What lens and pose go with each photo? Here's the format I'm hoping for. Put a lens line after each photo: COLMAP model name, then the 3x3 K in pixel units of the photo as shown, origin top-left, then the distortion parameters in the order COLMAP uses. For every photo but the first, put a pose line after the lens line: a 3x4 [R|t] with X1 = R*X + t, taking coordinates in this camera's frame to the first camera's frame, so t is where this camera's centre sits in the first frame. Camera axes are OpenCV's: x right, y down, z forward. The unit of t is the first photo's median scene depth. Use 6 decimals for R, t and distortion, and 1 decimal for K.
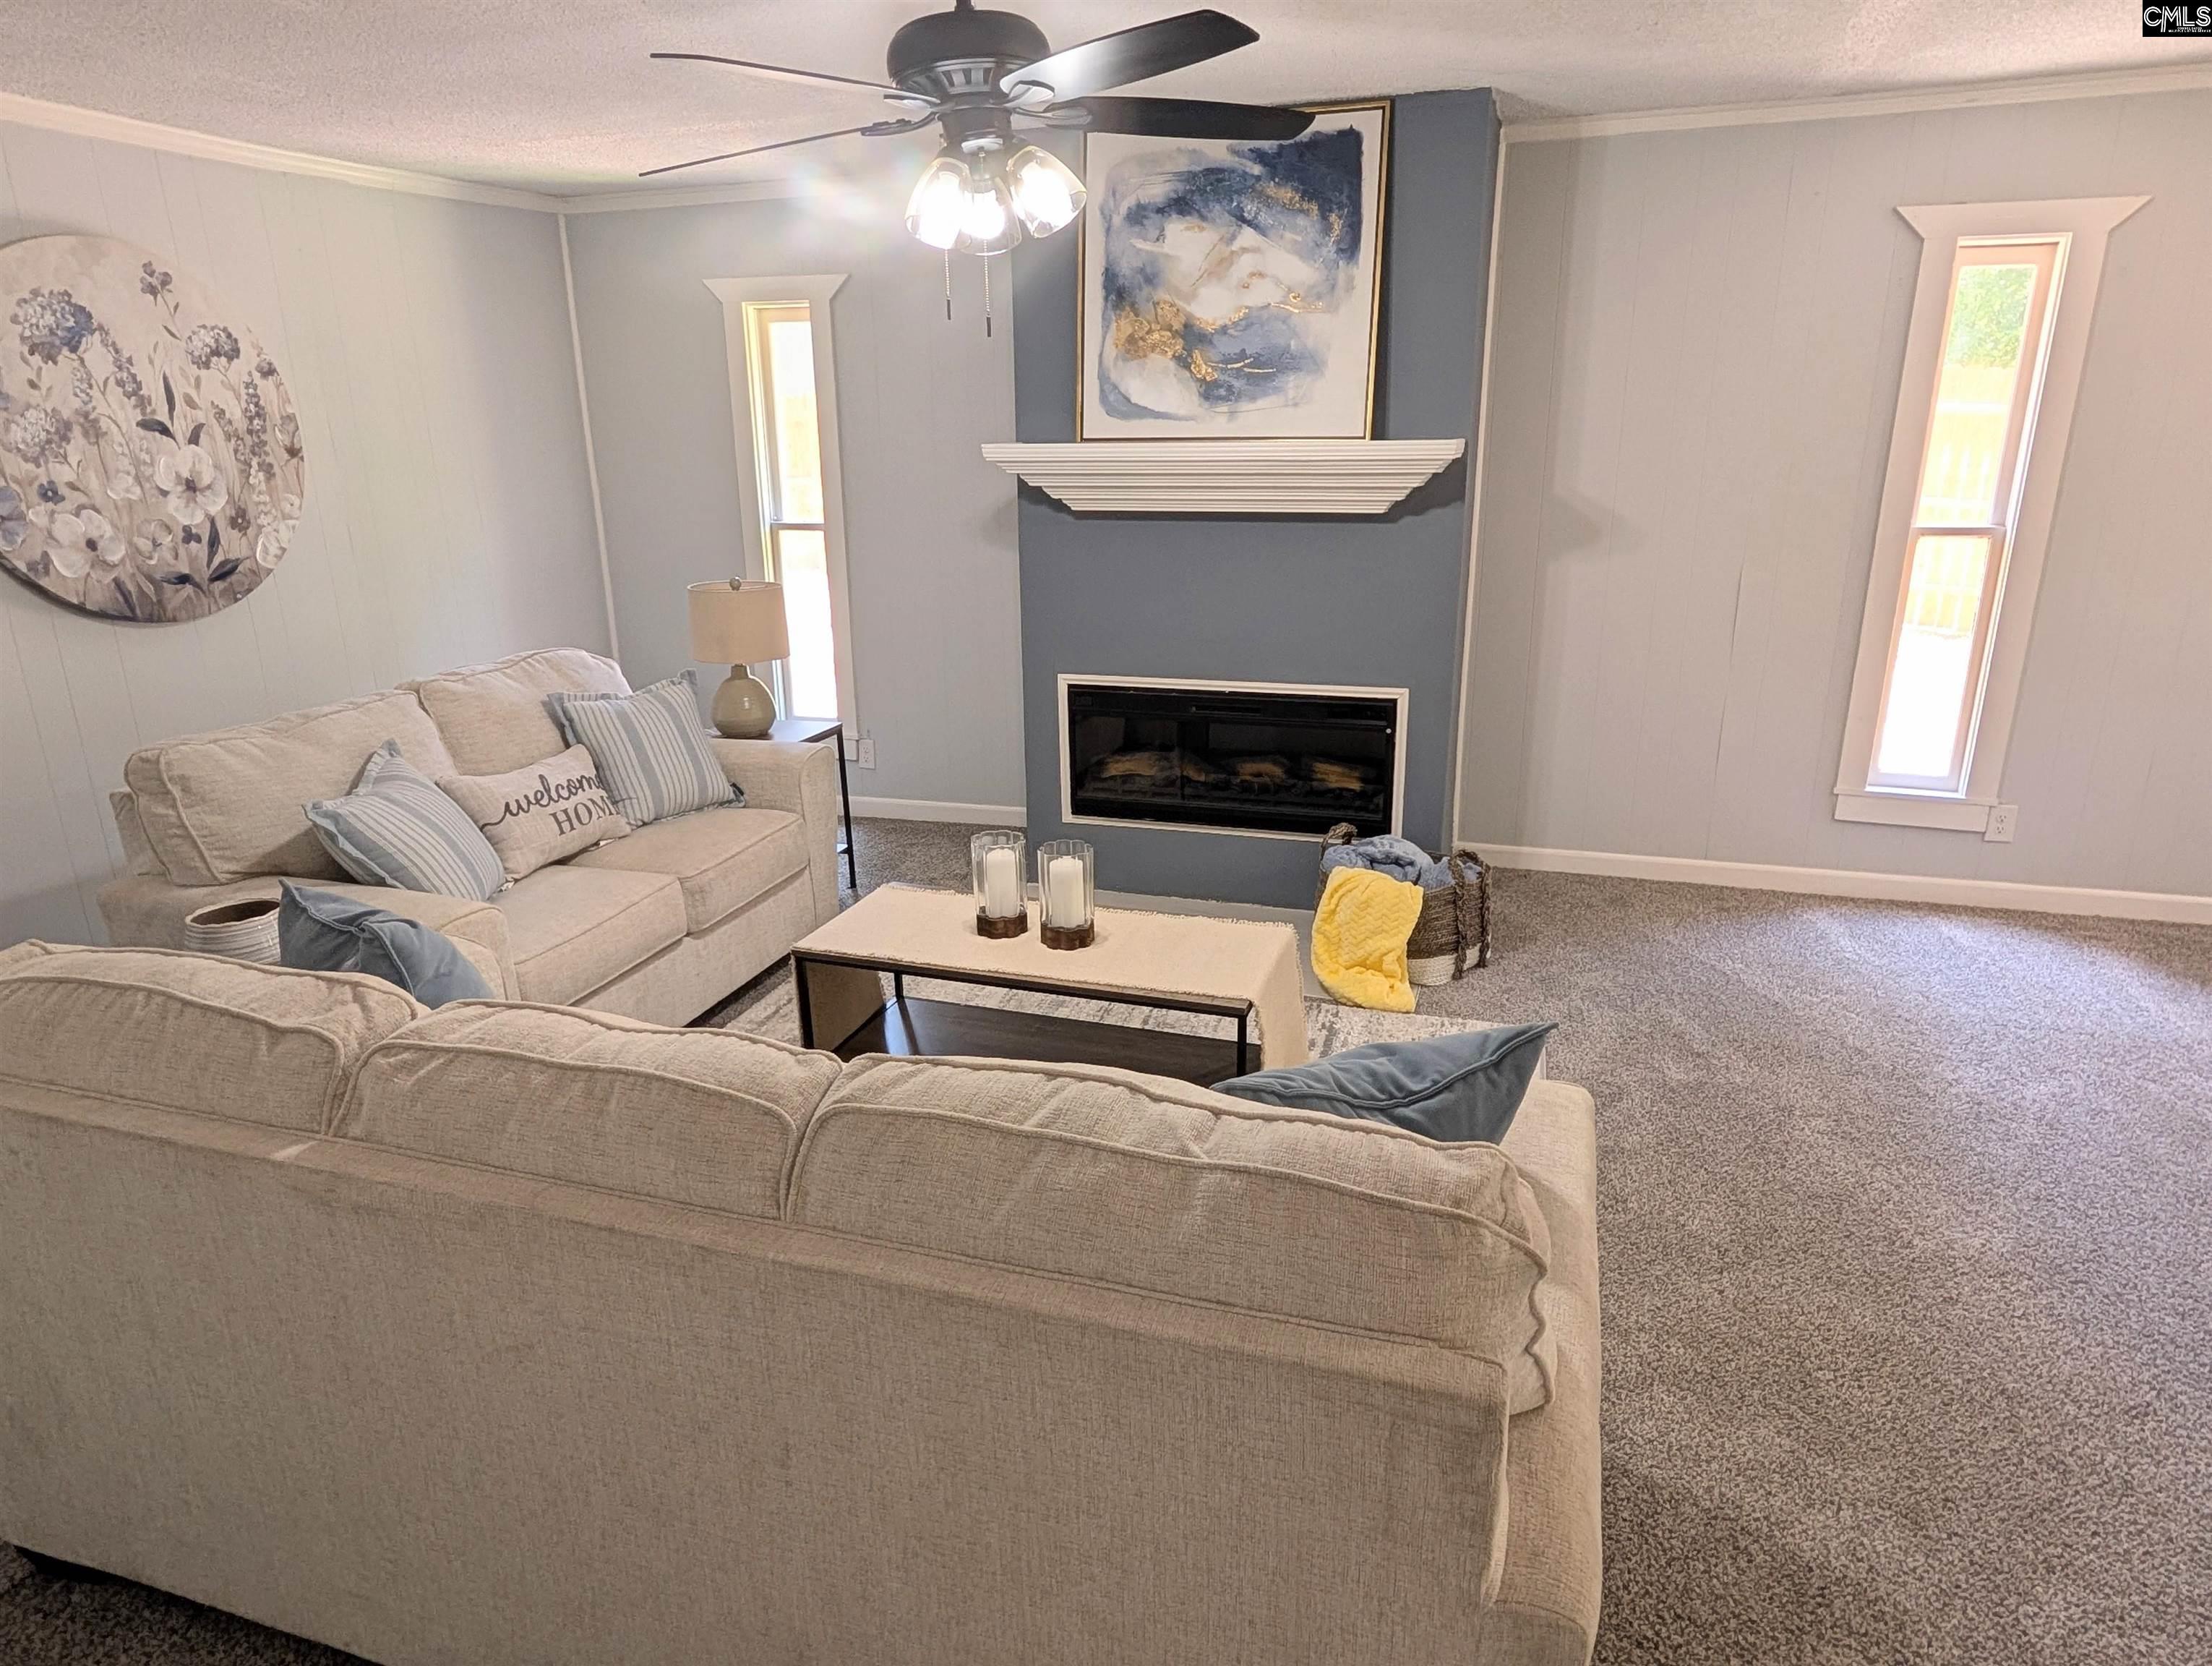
lens RADIAL K [[1266.8, 0, 1110.3], [0, 1266.8, 816.1], [0, 0, 1]] dist [-0.004621, -0.002637]
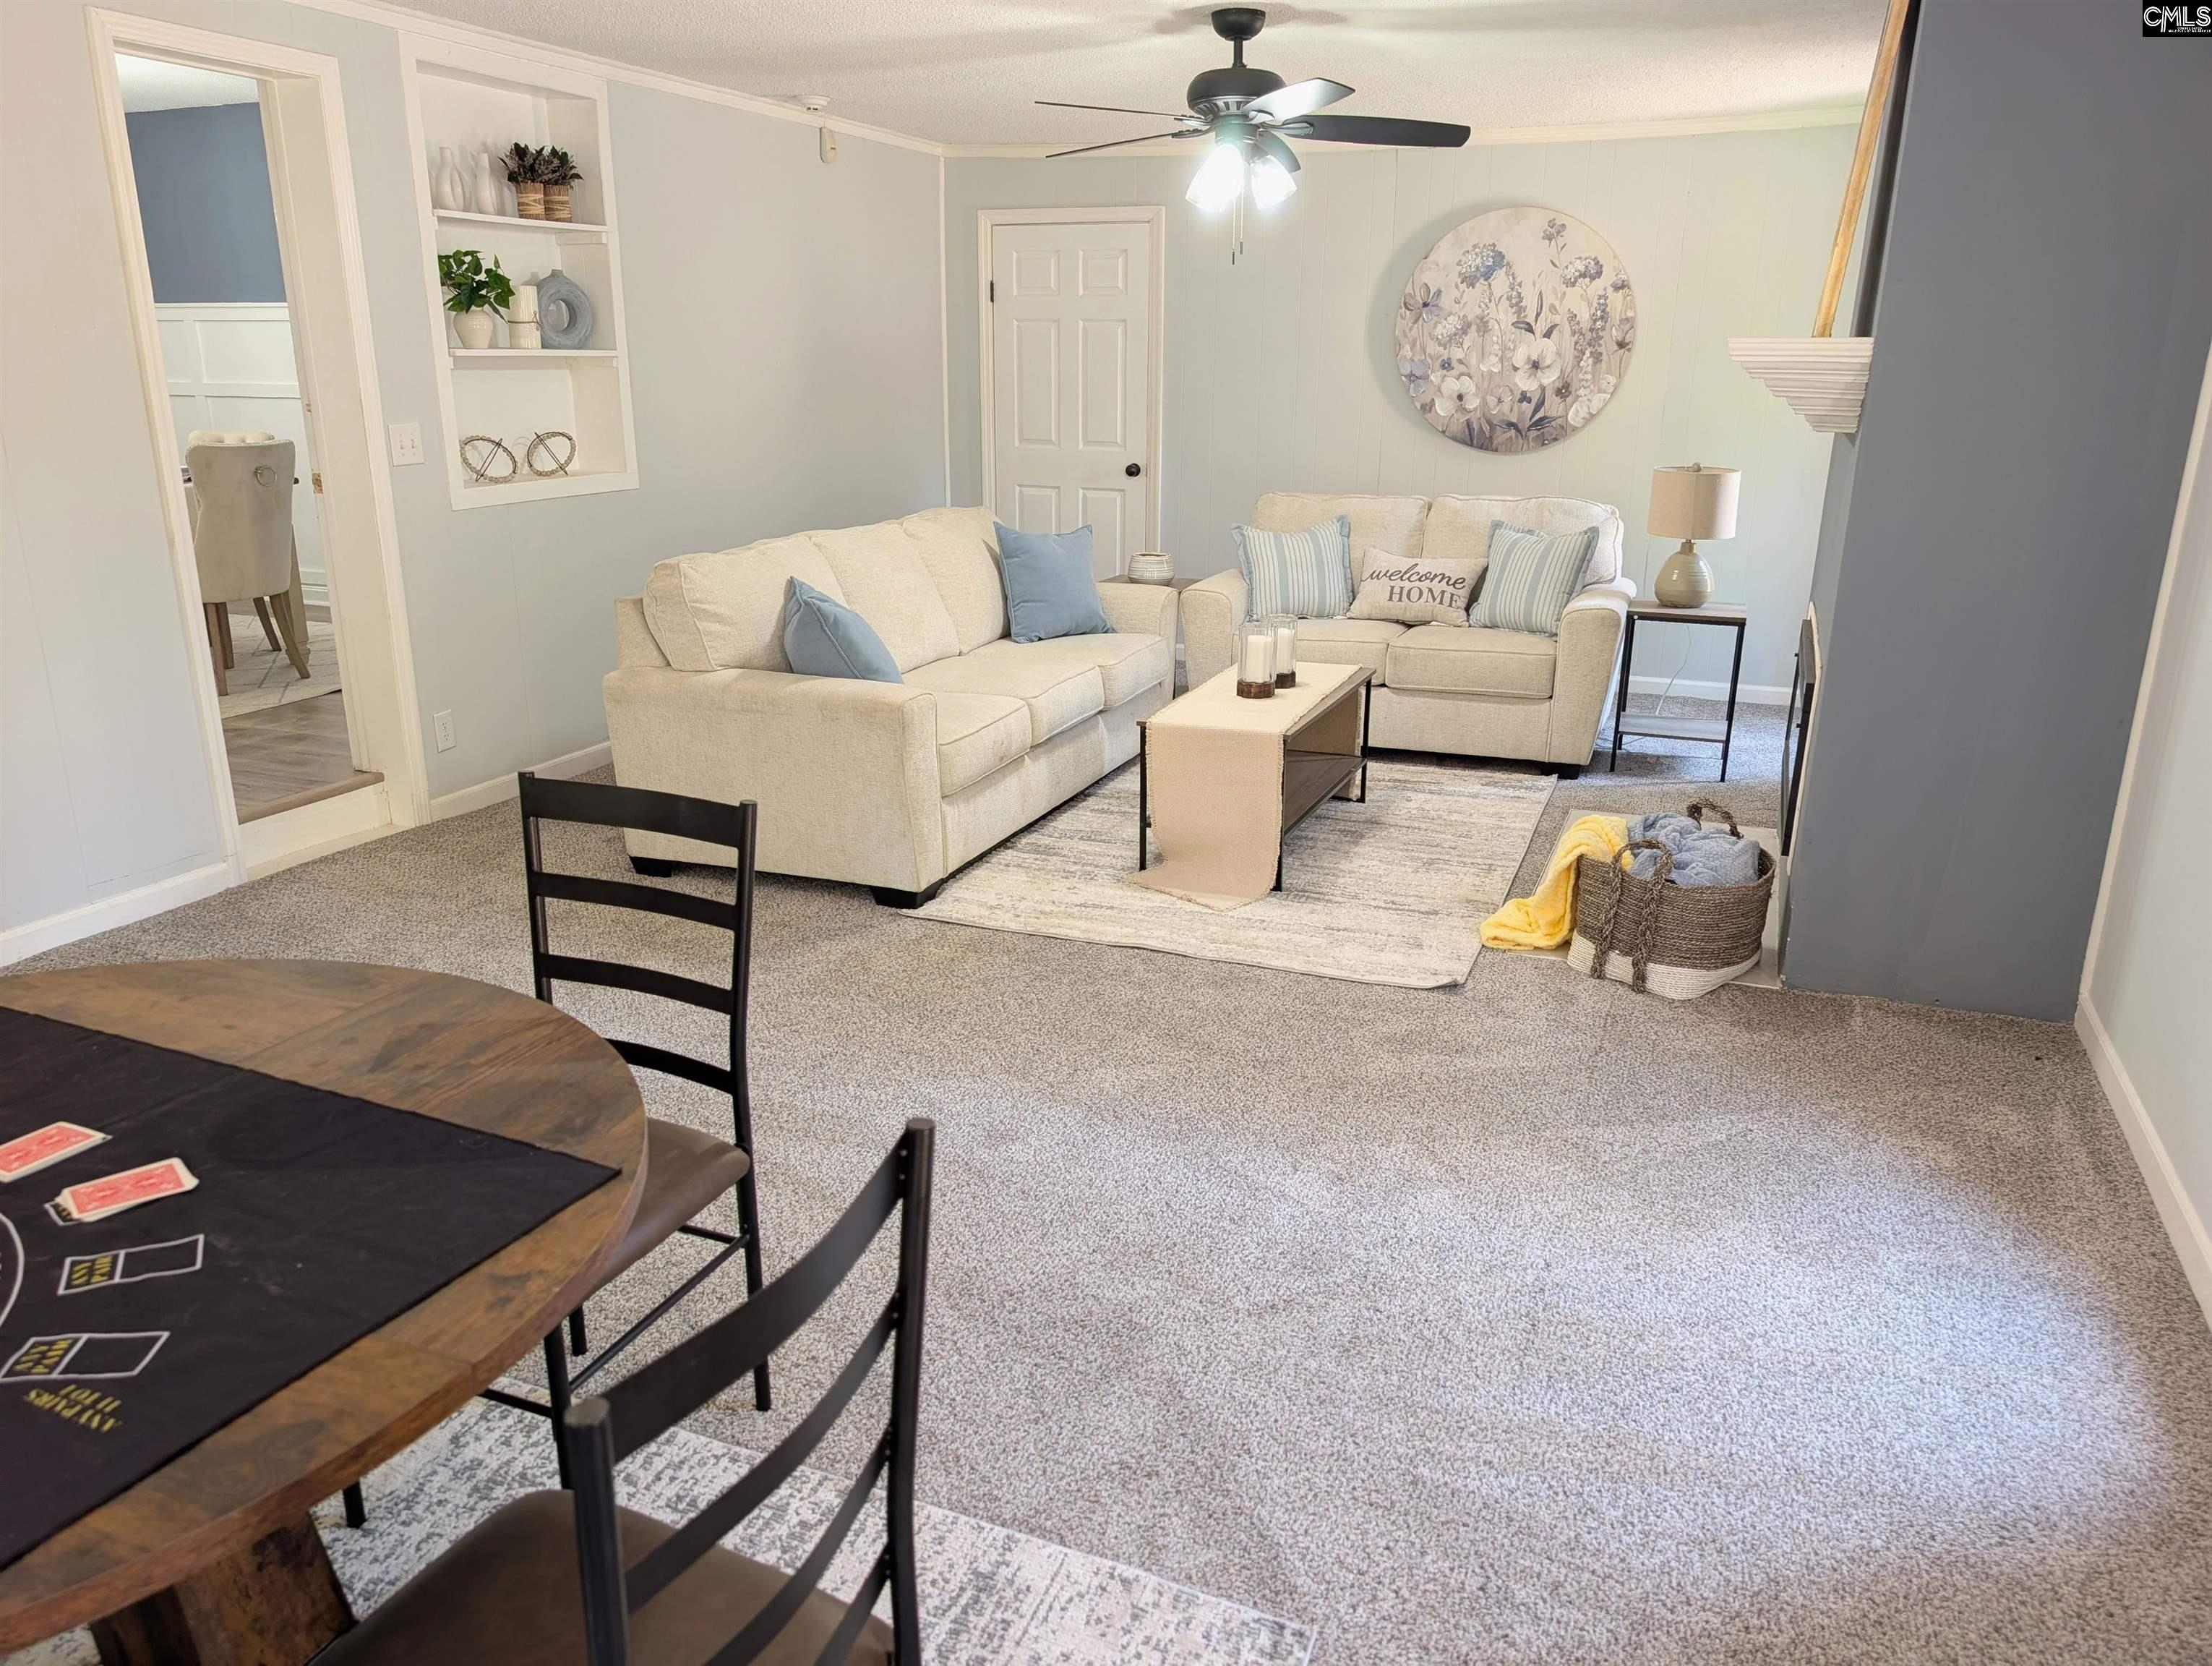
lens RADIAL K [[1594.6, 0, 1106.6], [0, 1594.6, 836.4], [0, 0, 1]] dist [-0.006194, -0.003766]
pose [[-0.098203, 0.302420, -0.948103, 1.805342], [-0.293344, 0.901581, 0.317964, -0.289239], [0.950950, 0.309345, 0.000175, 0.948882]]
